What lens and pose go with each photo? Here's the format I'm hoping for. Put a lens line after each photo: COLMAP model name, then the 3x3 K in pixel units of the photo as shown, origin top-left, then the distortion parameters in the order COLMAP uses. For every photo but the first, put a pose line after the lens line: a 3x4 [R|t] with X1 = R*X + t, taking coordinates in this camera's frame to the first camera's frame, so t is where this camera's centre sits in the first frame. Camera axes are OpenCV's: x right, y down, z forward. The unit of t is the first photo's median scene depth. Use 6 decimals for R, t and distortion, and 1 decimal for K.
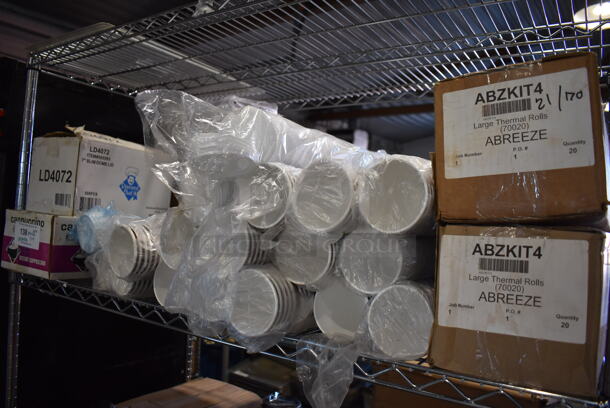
lens RADIAL K [[476.4, 0, 304.2], [0, 476.4, 206.5], [0, 0, 1]] dist [-0.084841, -0.002511]
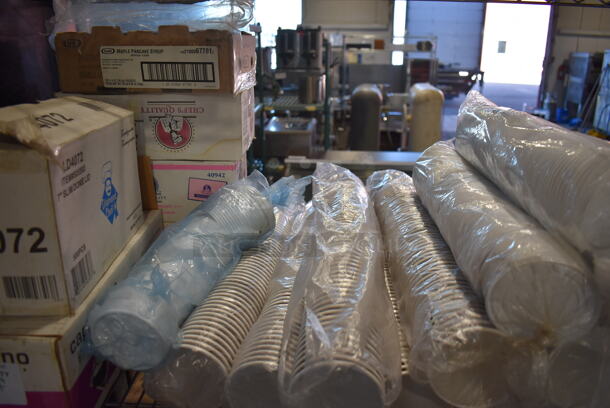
lens RADIAL K [[476.4, 0, 302.9], [0, 476.4, 207.1], [0, 0, 1]] dist [-0.084841, -0.002511]
pose [[0.839334, -0.237114, 0.489179, -0.956694], [0.038648, 0.923611, 0.381378, -0.481239], [-0.542241, -0.301198, 0.784382, 1.006492]]
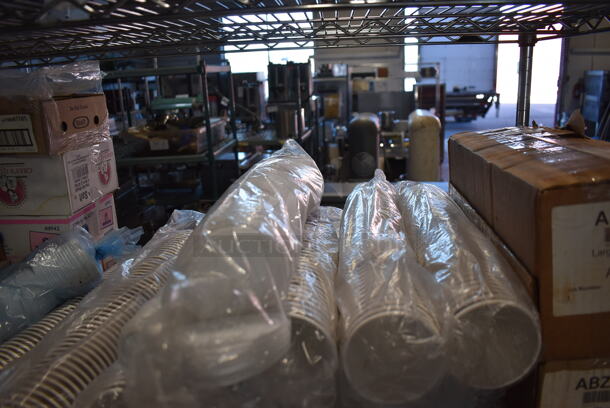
lens RADIAL K [[476.4, 0, 309.0], [0, 476.4, 204.8], [0, 0, 1]] dist [-0.084841, -0.002511]
pose [[0.858340, -0.230743, 0.458268, -0.373012], [0.081790, 0.943282, 0.321759, -0.527912], [-0.506520, -0.238697, 0.828530, 0.618746]]
